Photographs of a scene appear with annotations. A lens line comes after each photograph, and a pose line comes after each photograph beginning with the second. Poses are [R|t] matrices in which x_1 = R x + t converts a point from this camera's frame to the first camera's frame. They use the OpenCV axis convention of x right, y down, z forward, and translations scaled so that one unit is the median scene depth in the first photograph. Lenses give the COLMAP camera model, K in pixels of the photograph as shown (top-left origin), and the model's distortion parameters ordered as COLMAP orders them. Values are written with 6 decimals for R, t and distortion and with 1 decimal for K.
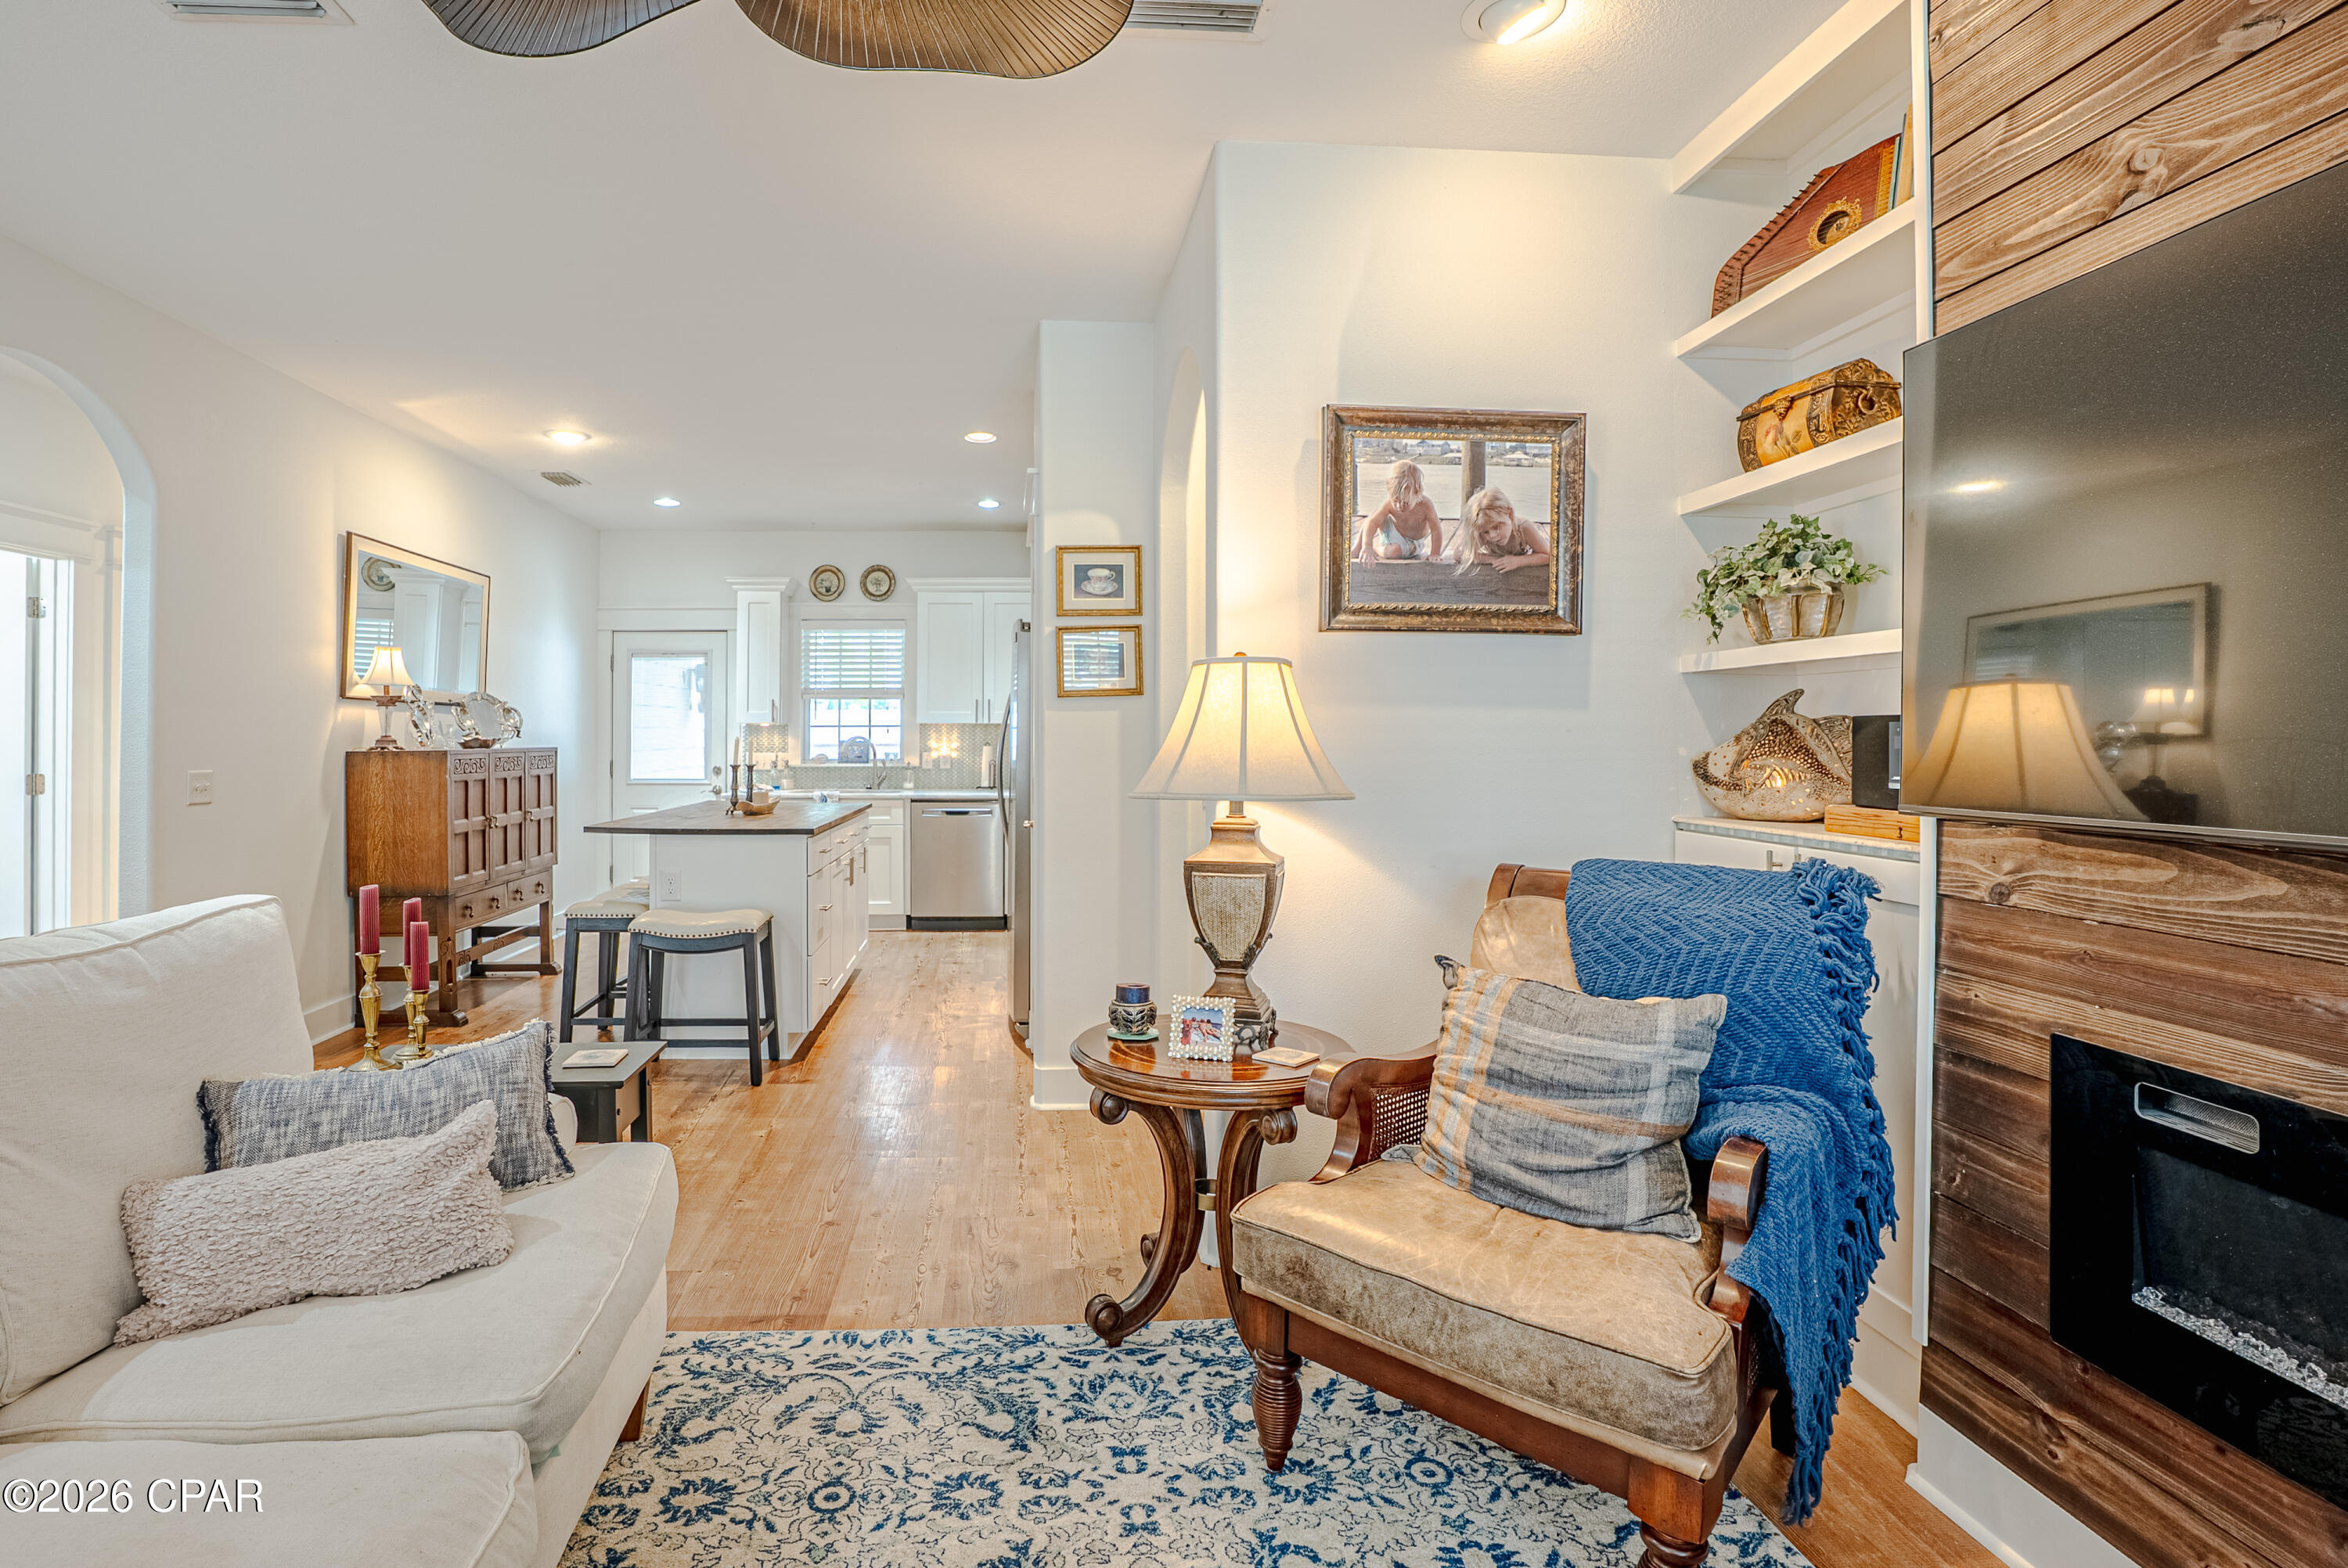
lens RADIAL K [[1136.8, 0, 1077.8], [0, 1136.8, 716.2], [0, 0, 1]] dist [-0.077399, 0.032922]
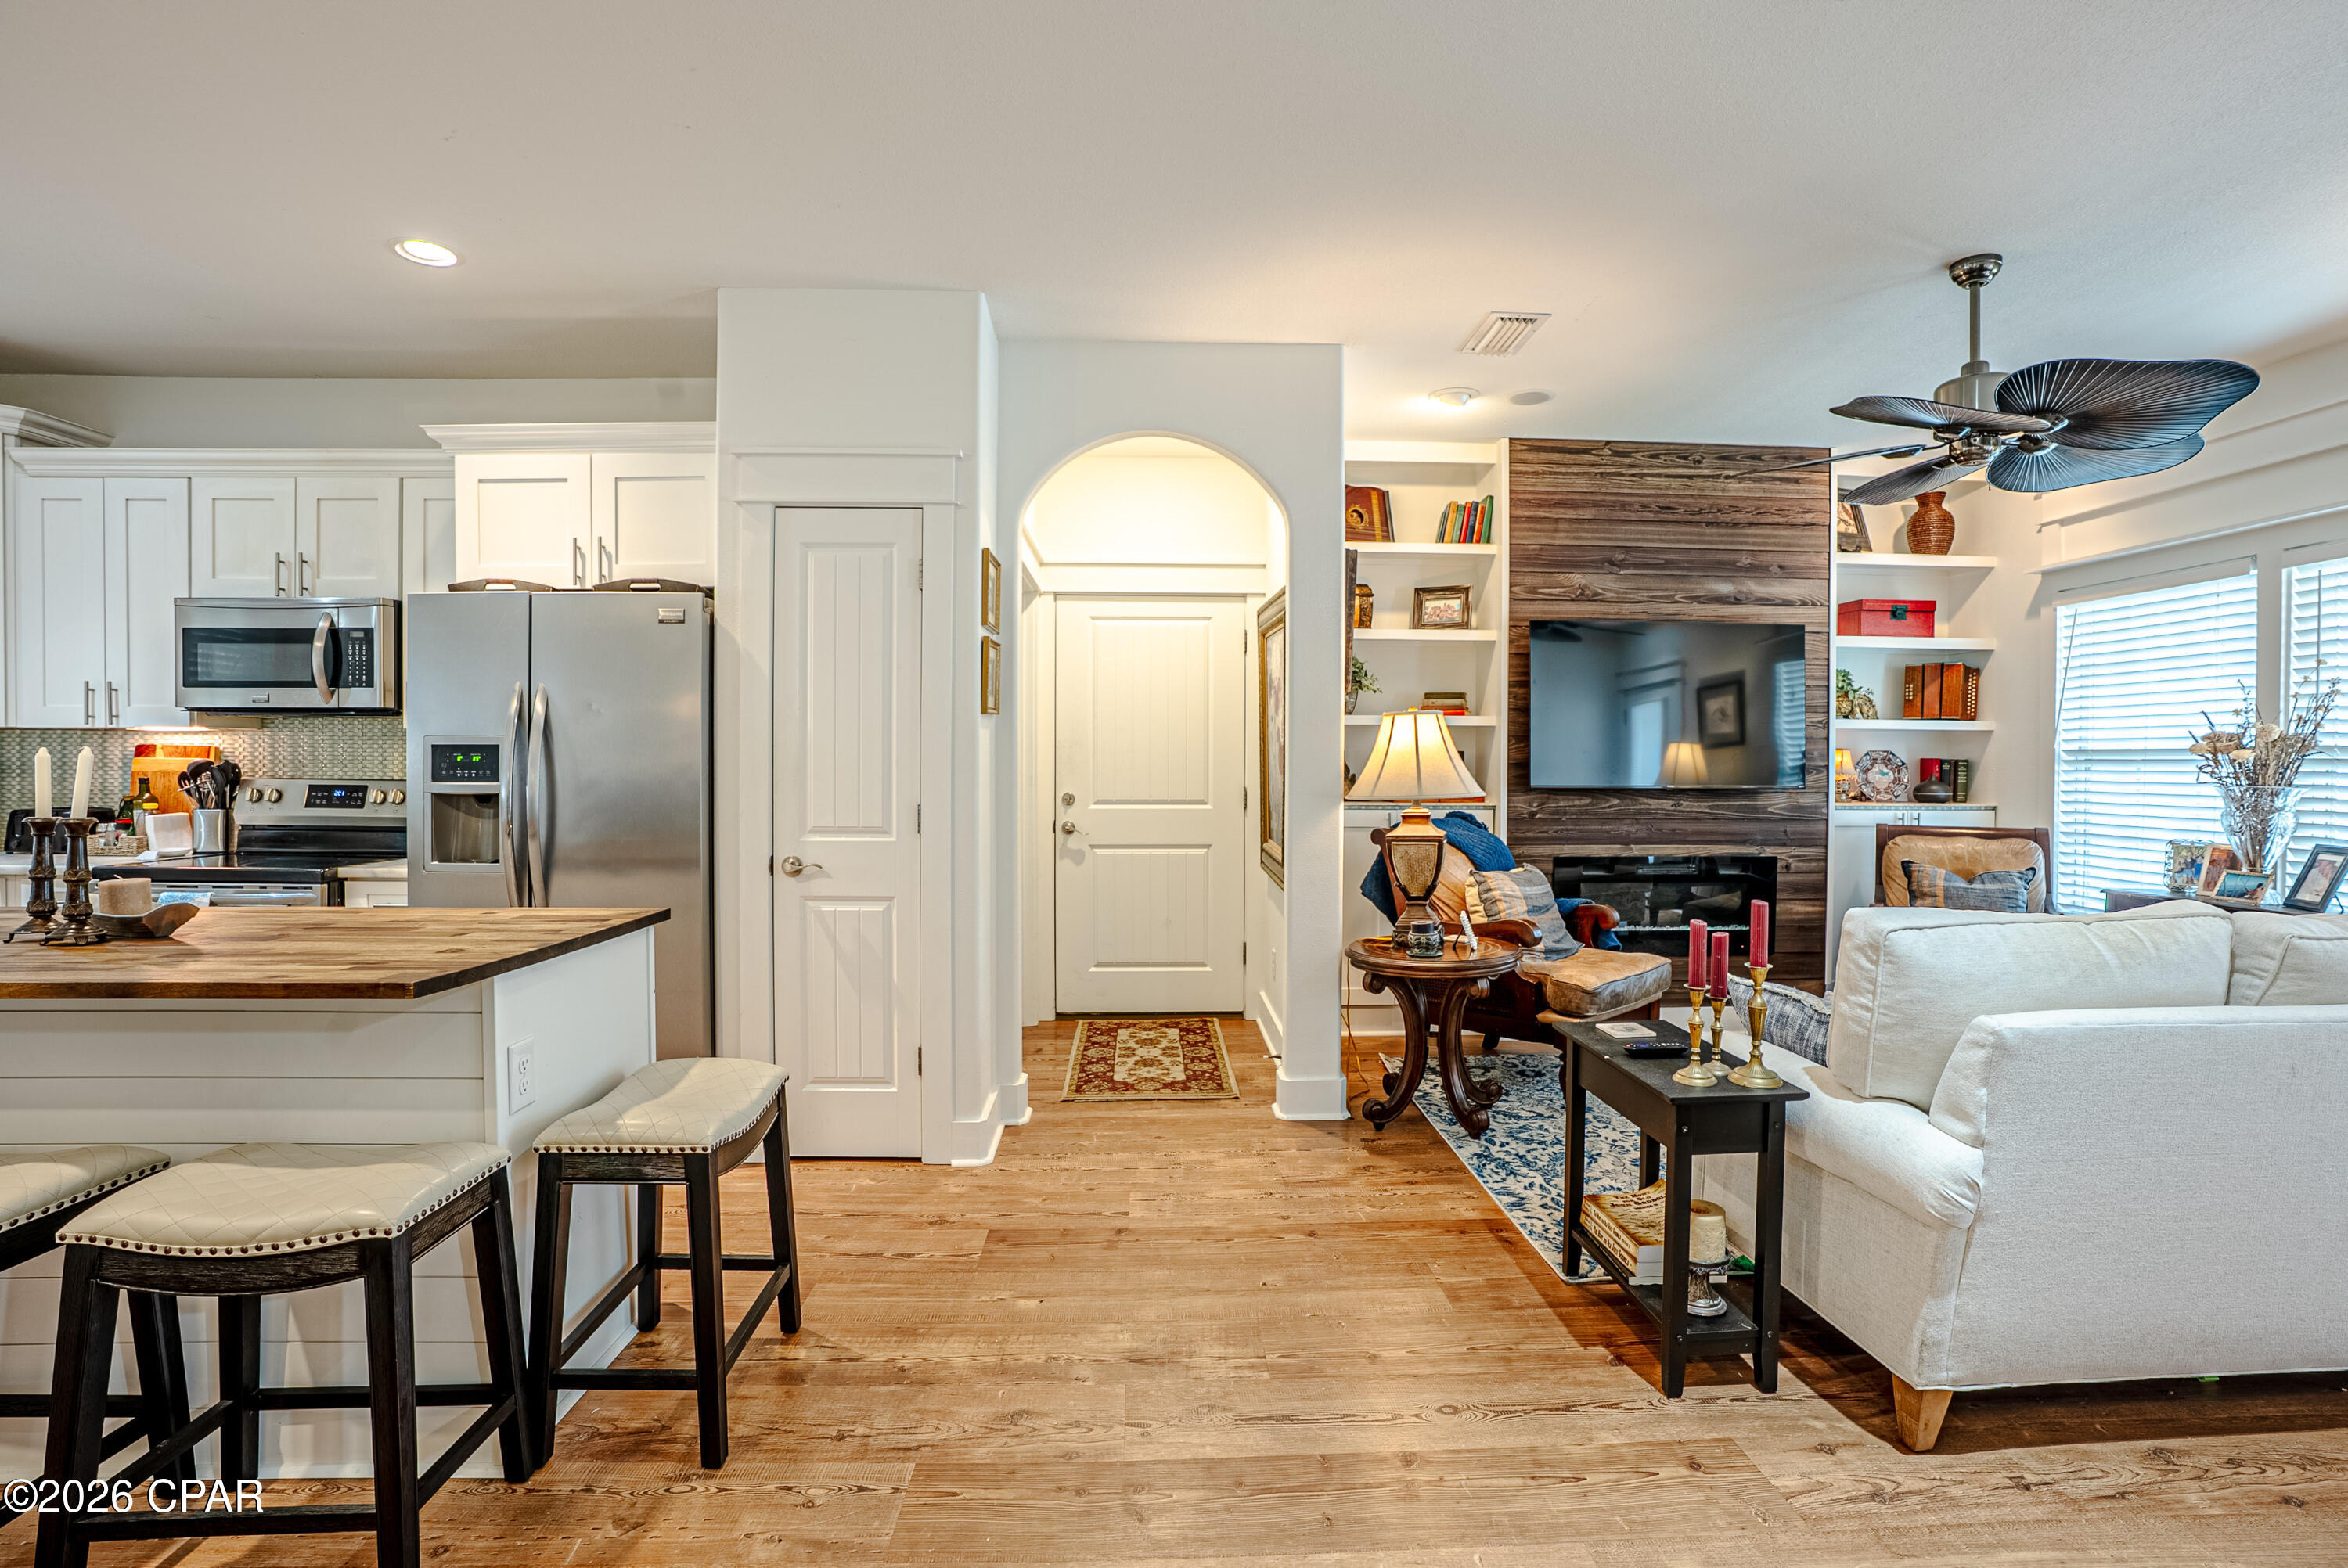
lens RADIAL K [[1090.7, 0, 1157.0], [0, 1090.7, 779.0], [0, 0, 1]] dist [-0.068868, 0.024803]
pose [[0.025301, -0.016398, 0.999545, -1.285243], [-0.021804, 0.999619, 0.016951, 0.025887], [-0.999442, -0.022223, 0.024933, 1.204205]]
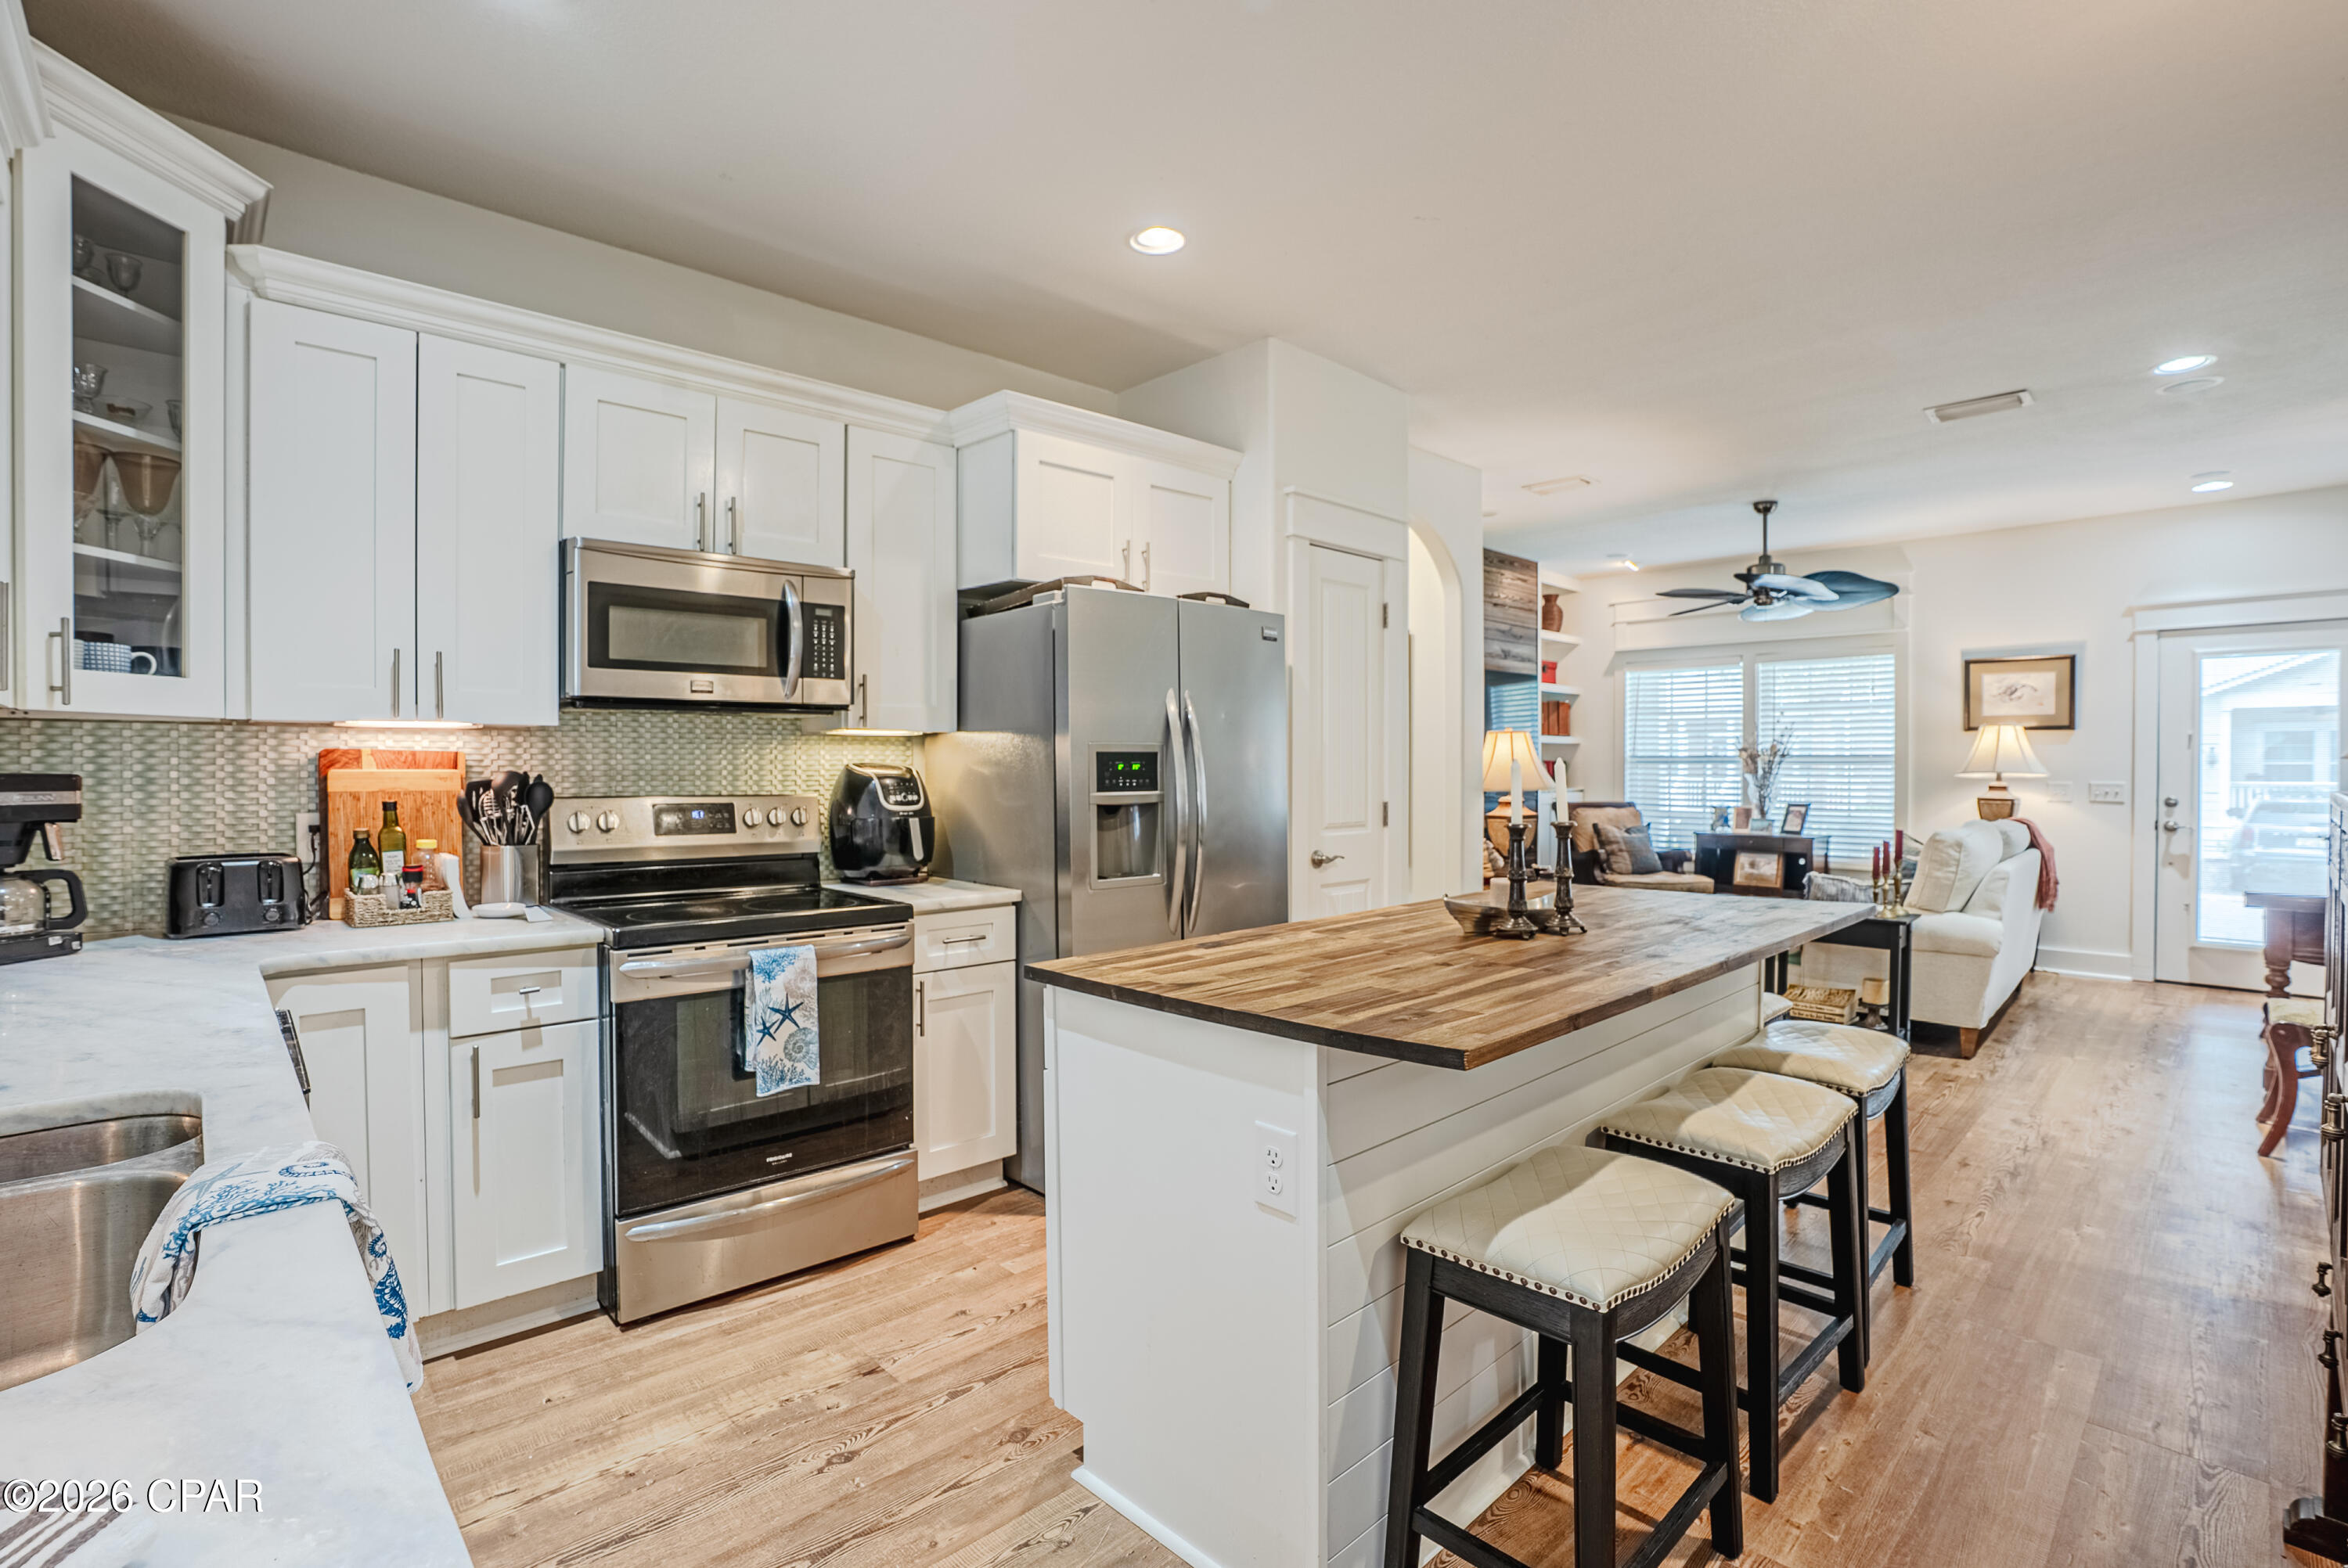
lens RADIAL K [[1097.5, 0, 1180.4], [0, 1097.5, 781.7], [0, 0, 1]] dist [-0.076111, 0.032348]
pose [[-0.648363, -0.010861, 0.761254, -1.037563], [-0.011435, 0.999924, 0.004527, 0.049729], [-0.761245, -0.005770, -0.648438, 2.716300]]
